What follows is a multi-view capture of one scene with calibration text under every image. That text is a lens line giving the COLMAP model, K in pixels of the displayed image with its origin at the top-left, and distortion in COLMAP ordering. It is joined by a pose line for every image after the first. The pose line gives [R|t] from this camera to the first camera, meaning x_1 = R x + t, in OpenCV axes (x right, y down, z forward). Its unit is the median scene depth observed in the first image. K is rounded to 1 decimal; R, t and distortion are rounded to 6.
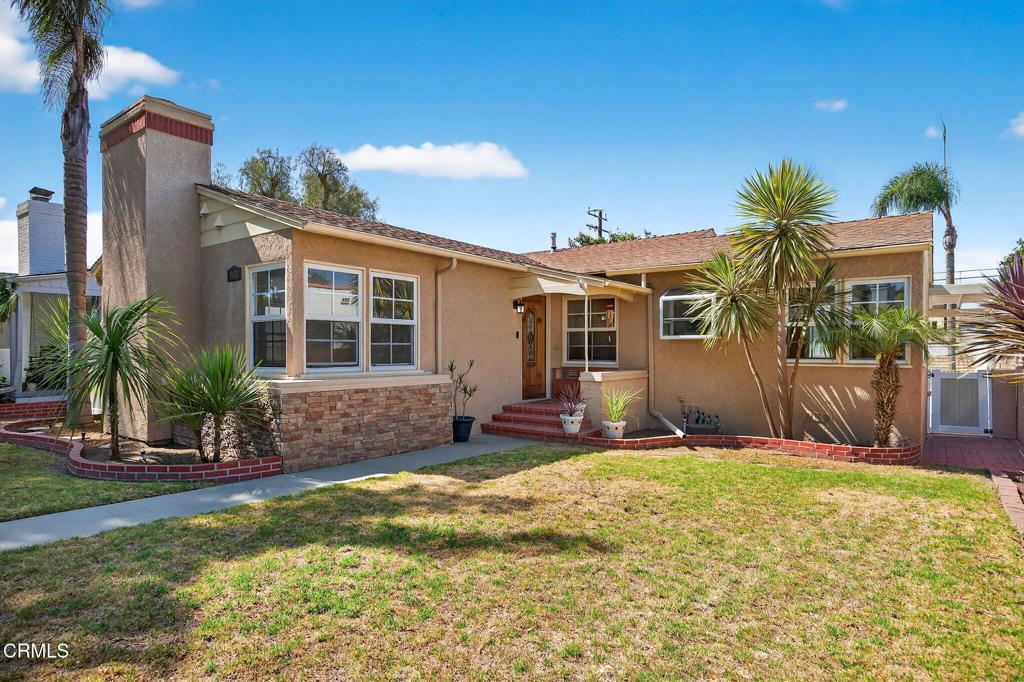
lens RADIAL K [[549.0, 0, 508.1], [0, 549.0, 357.3], [0, 0, 1]] dist [0.001506, -0.002250]
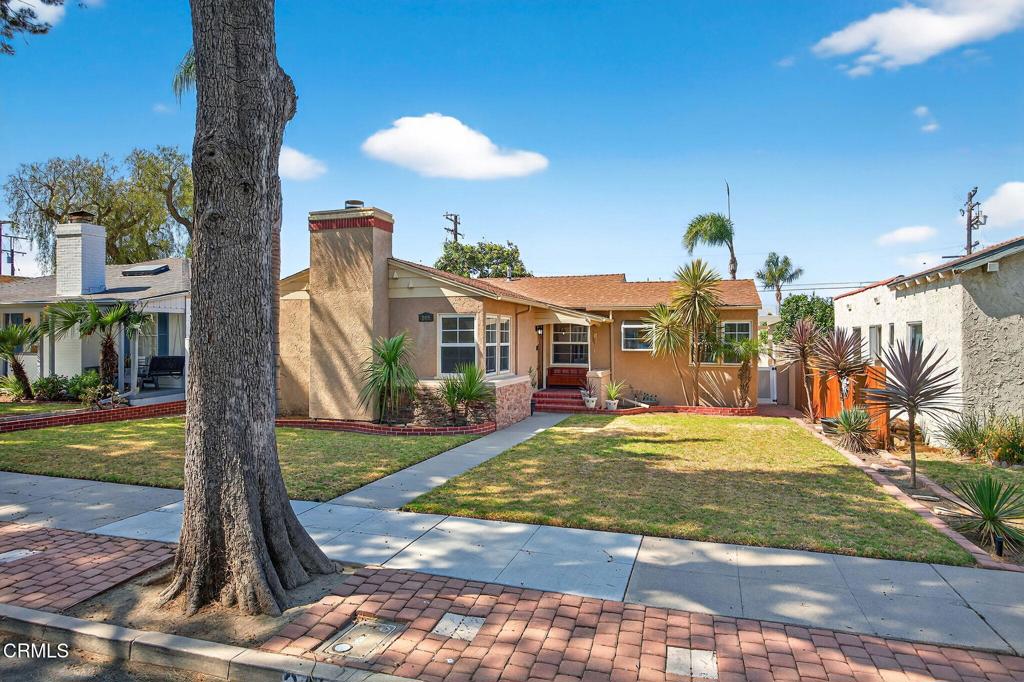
lens RADIAL K [[549.0, 0, 514.4], [0, 549.0, 341.9], [0, 0, 1]] dist [0.001506, -0.002250]
pose [[0.948589, -0.000021, 0.316512, -0.581496], [0.004397, 0.999904, -0.013113, -0.040898], [-0.316481, 0.013830, 0.948498, -0.496379]]
